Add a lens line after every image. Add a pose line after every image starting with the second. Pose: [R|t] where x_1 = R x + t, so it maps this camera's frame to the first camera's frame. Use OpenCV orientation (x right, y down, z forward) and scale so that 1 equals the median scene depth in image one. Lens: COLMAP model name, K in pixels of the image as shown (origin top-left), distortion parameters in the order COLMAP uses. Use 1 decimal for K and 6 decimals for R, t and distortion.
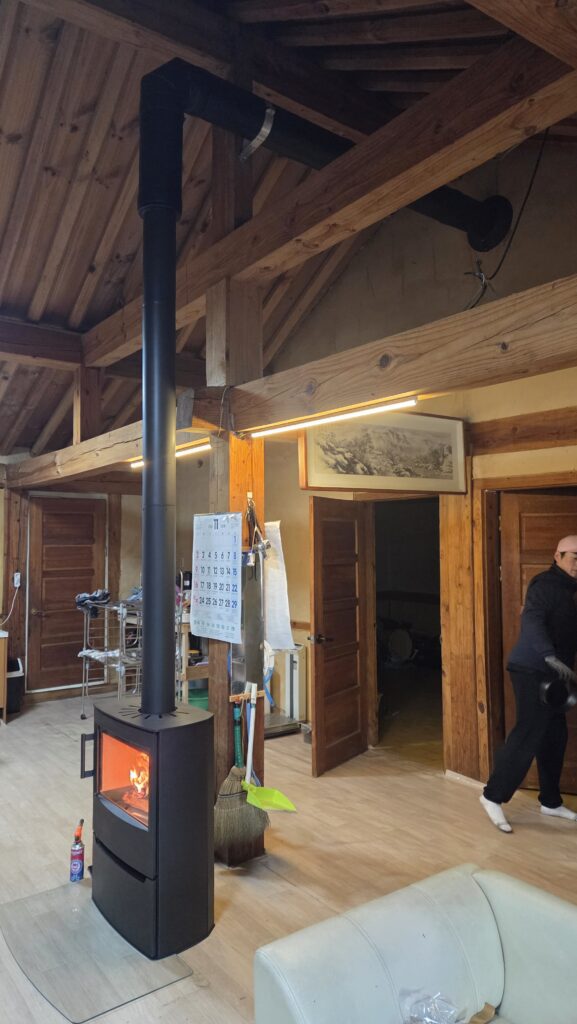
lens RADIAL K [[707.6, 0, 273.1], [0, 707.6, 504.4], [0, 0, 1]] dist [0.036219, -0.004769]
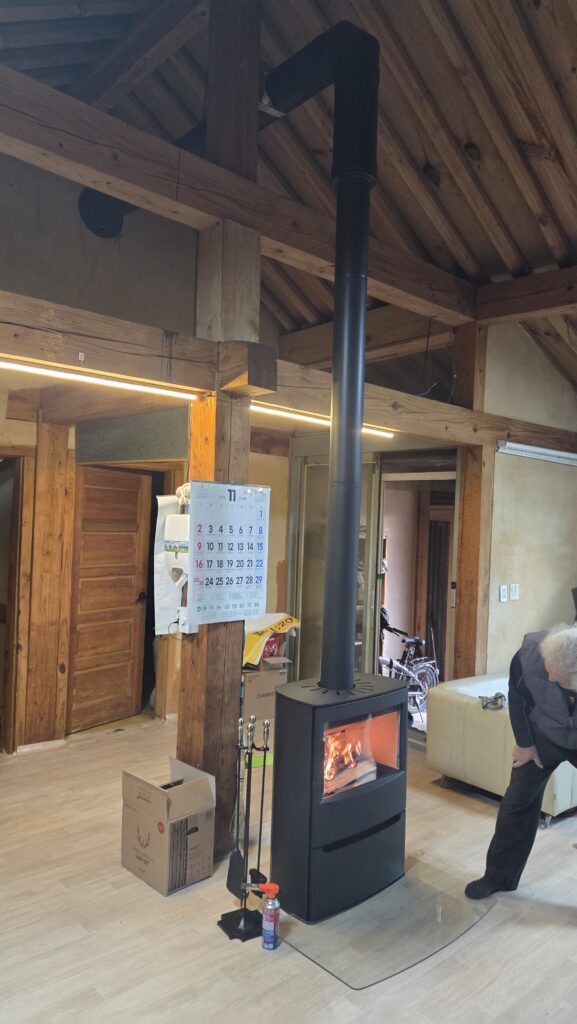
lens RADIAL K [[690.2, 0, 288.5], [0, 690.2, 512.0], [0, 0, 1]] dist [0.061031, -0.041759]
pose [[-0.139107, 0.010384, 0.990223, -0.966460], [-0.091081, 0.995572, -0.023235, 0.063067], [-0.986080, -0.093422, -0.137545, 1.050717]]
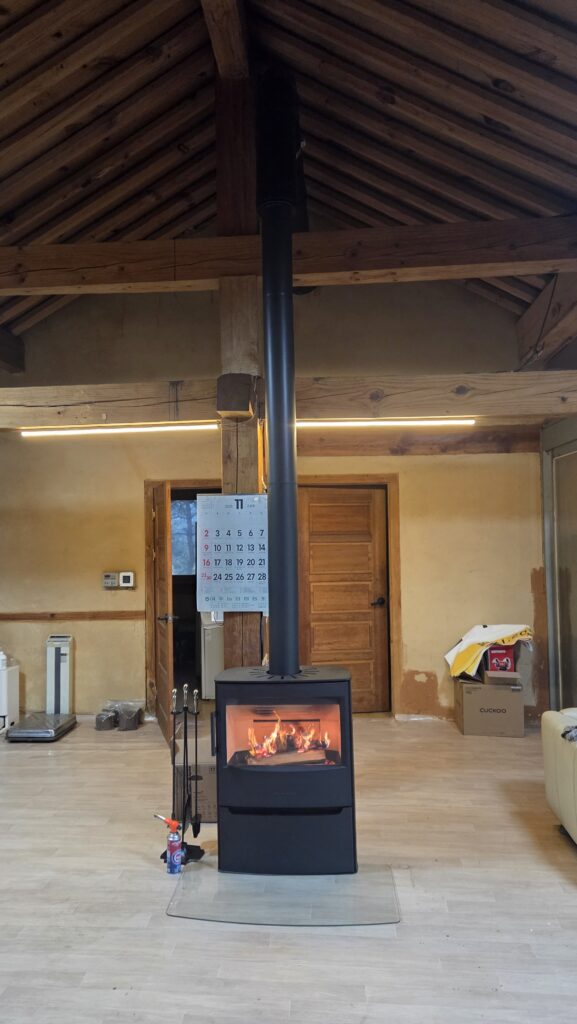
lens RADIAL K [[705.5, 0, 288.5], [0, 705.5, 512.0], [0, 0, 1]] dist [0.043234, -0.000471]
pose [[0.631142, 0.019138, 0.775431, -0.857521], [-0.027647, 0.999615, -0.002168, 0.040178], [-0.775175, -0.020070, 0.631428, 0.273428]]
